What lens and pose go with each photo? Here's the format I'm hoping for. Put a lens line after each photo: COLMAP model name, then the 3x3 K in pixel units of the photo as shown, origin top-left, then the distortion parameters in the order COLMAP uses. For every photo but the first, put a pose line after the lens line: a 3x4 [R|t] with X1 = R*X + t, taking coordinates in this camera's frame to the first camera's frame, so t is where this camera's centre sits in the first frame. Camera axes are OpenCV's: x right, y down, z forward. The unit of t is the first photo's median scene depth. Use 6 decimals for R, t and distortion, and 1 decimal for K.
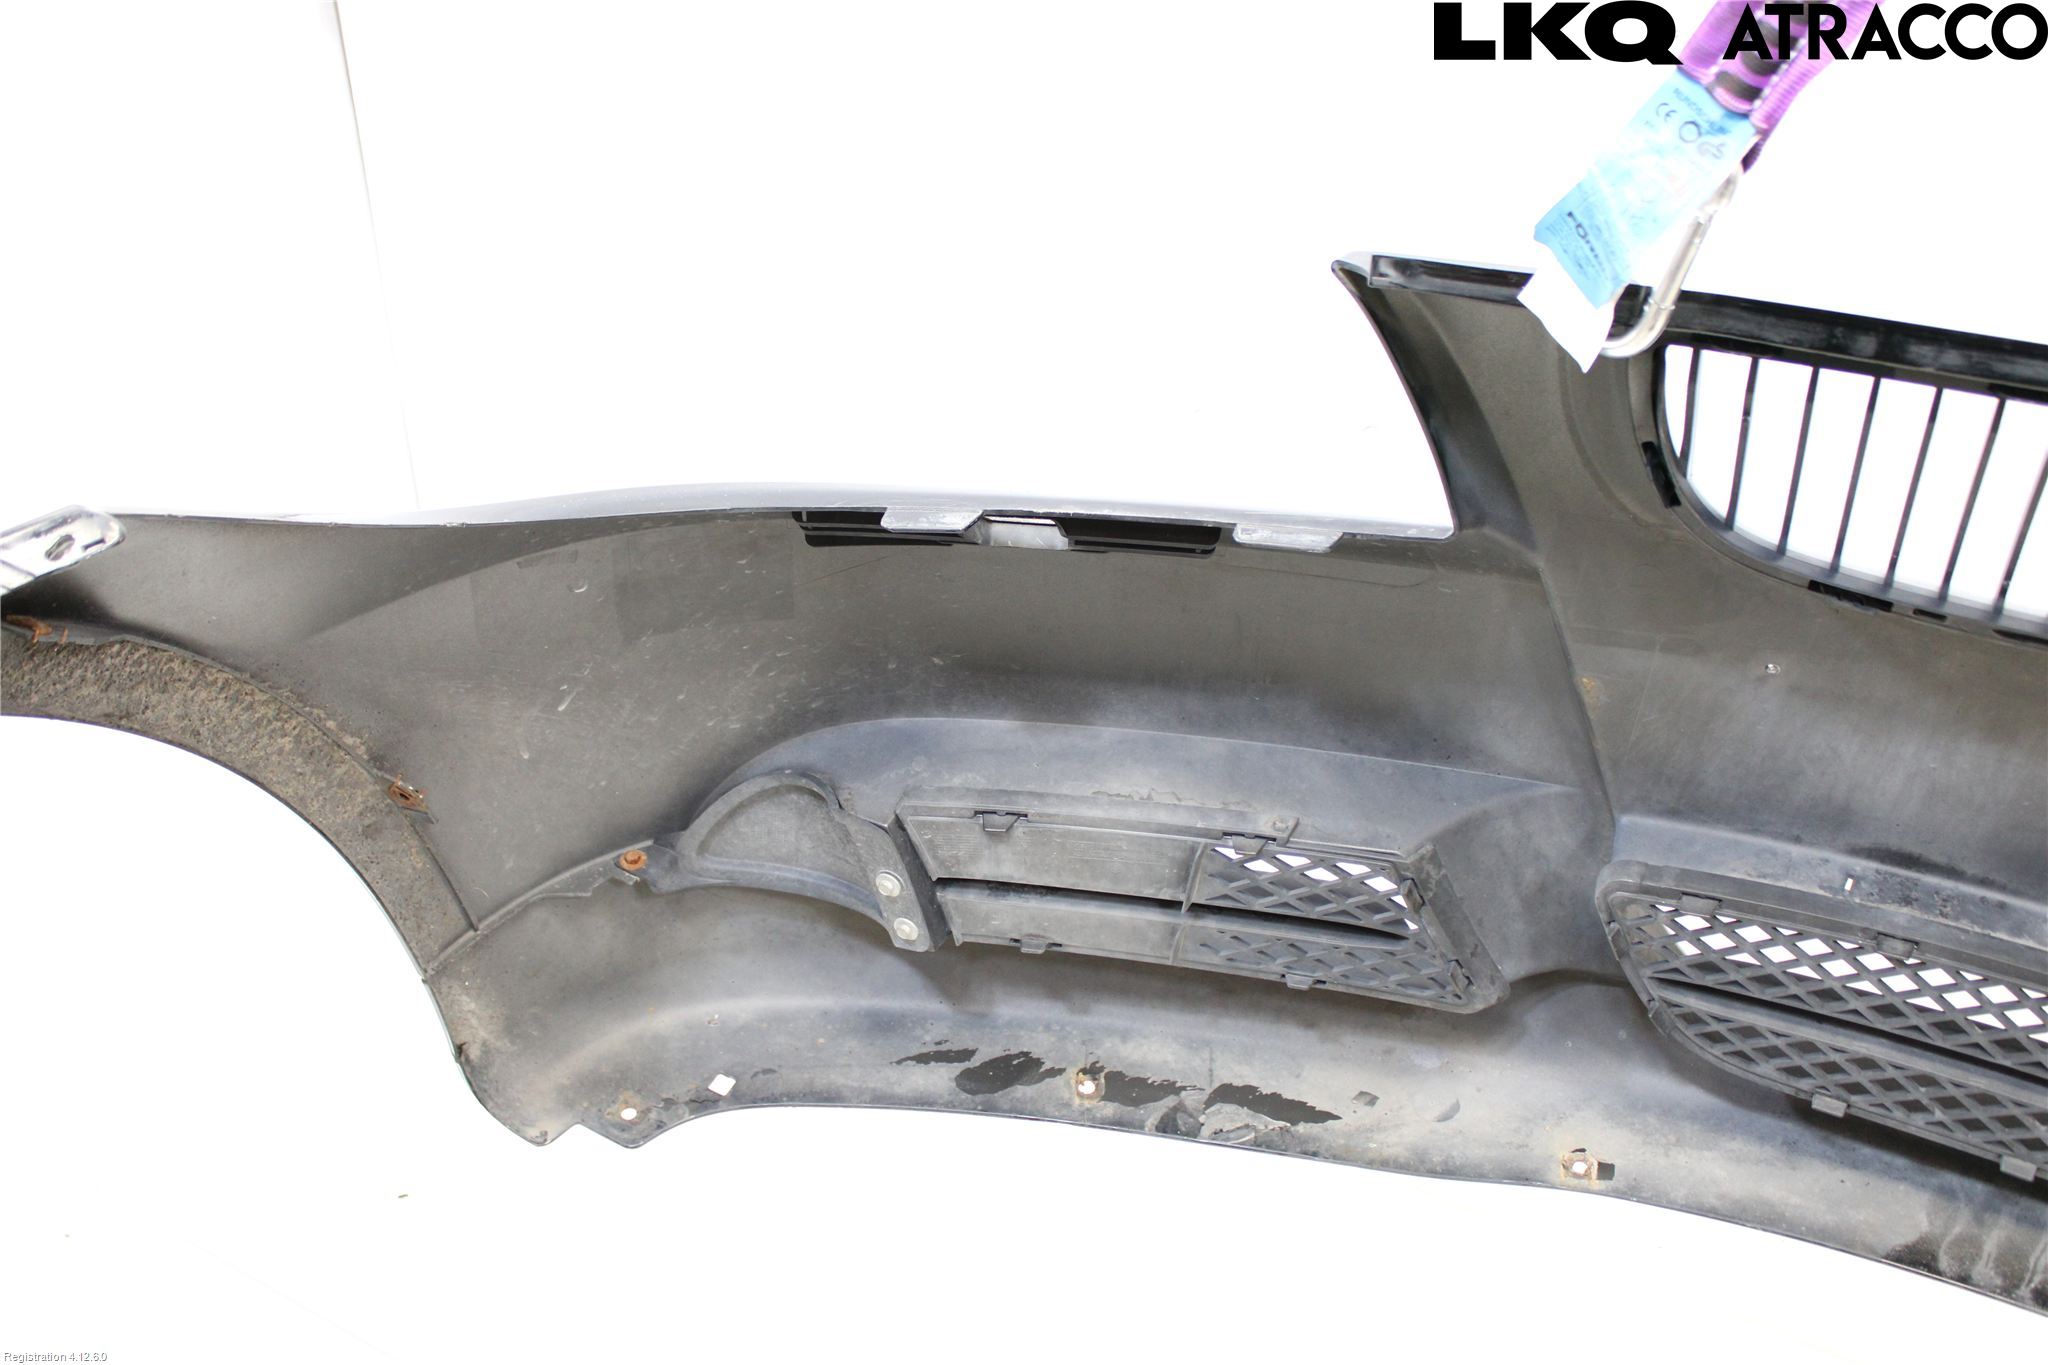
lens RADIAL K [[2067.8, 0, 990.7], [0, 2067.8, 739.9], [0, 0, 1]] dist [-0.070332, 0.000000]
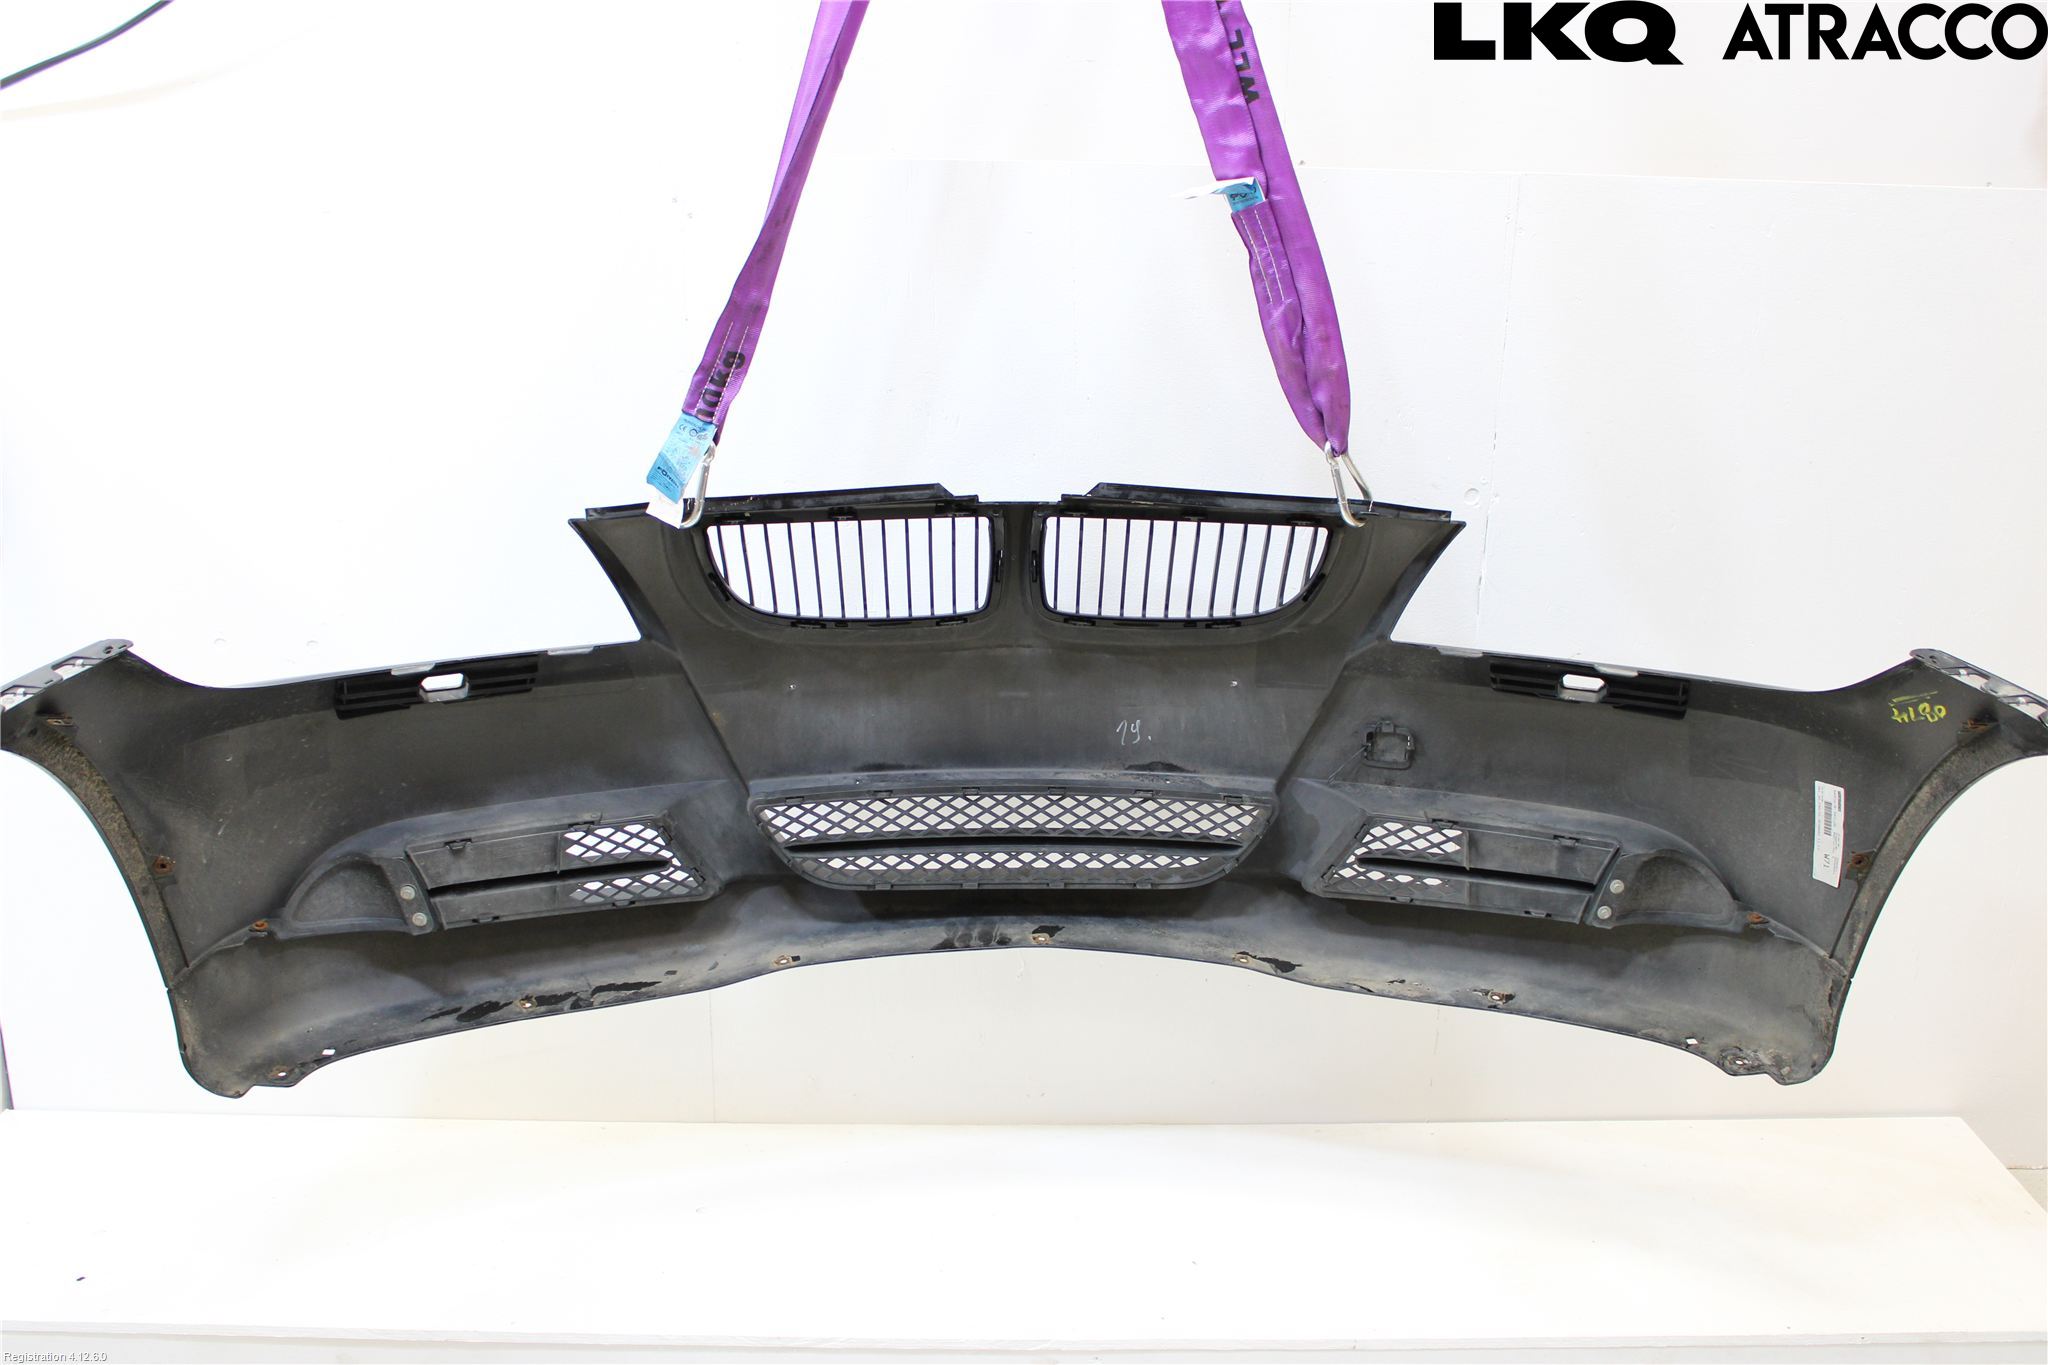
lens RADIAL K [[2067.8, 0, 1027.0], [0, 2067.8, 684.1], [0, 0, 1]] dist [-0.070332, 0.000000]
pose [[0.866485, -0.169328, 0.469608, -0.422883], [0.323909, 0.906508, -0.270790, 0.609846], [-0.379851, 0.386746, 0.840322, -0.923808]]
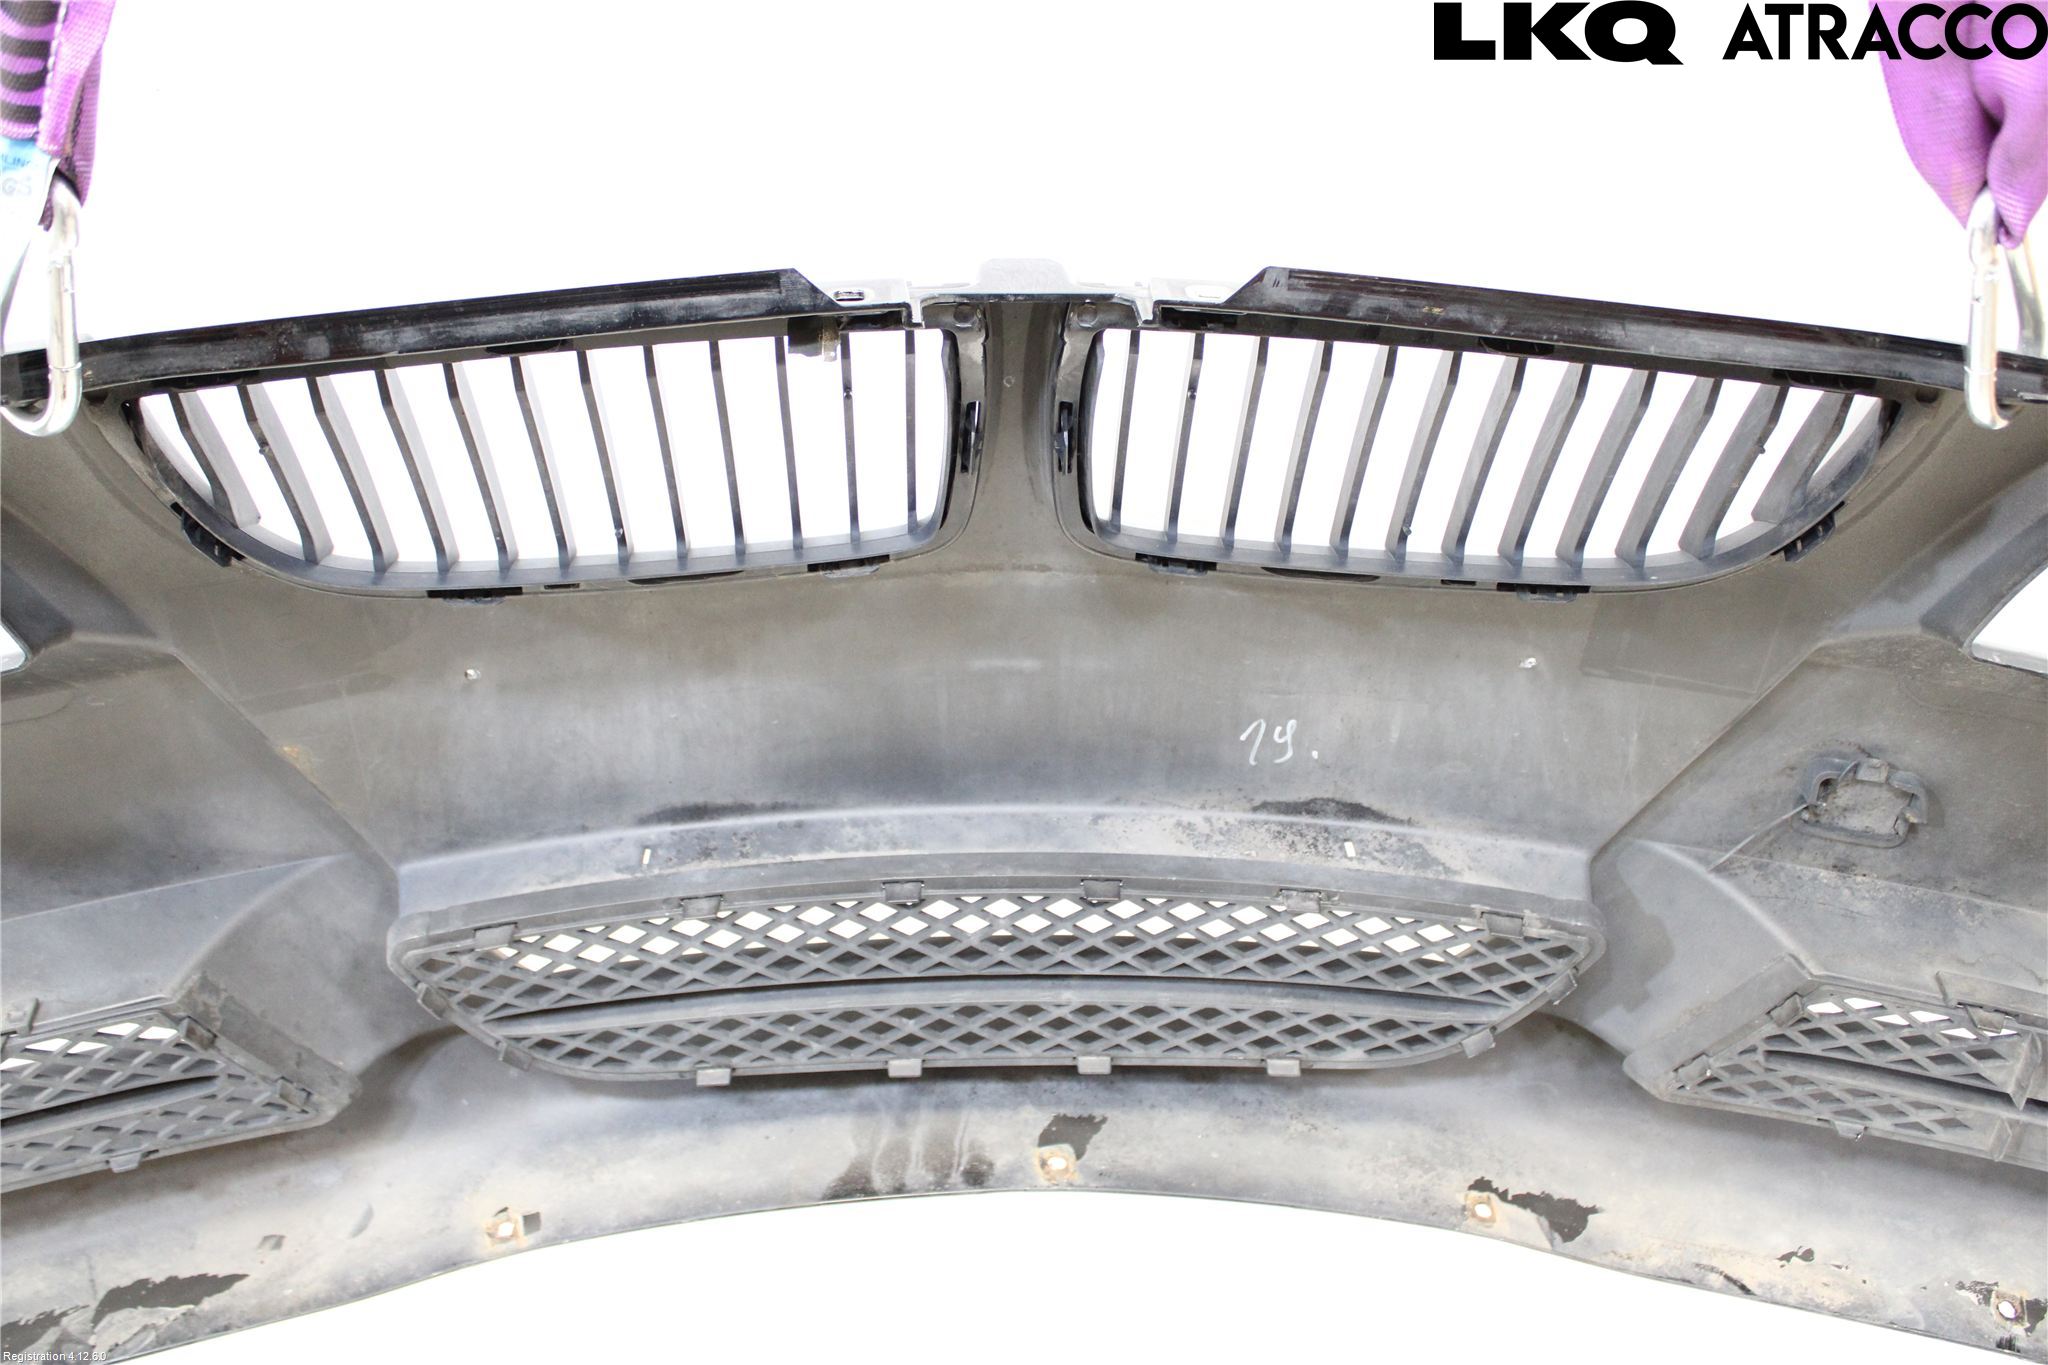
lens RADIAL K [[2067.8, 0, 1023.4], [0, 2067.8, 767.8], [0, 0, 1]] dist [-0.070332, 0.000000]
pose [[0.864095, -0.327069, 0.382577, 0.211503], [0.314369, 0.944306, 0.097258, -0.006484], [-0.393080, 0.036230, 0.918790, 0.044078]]
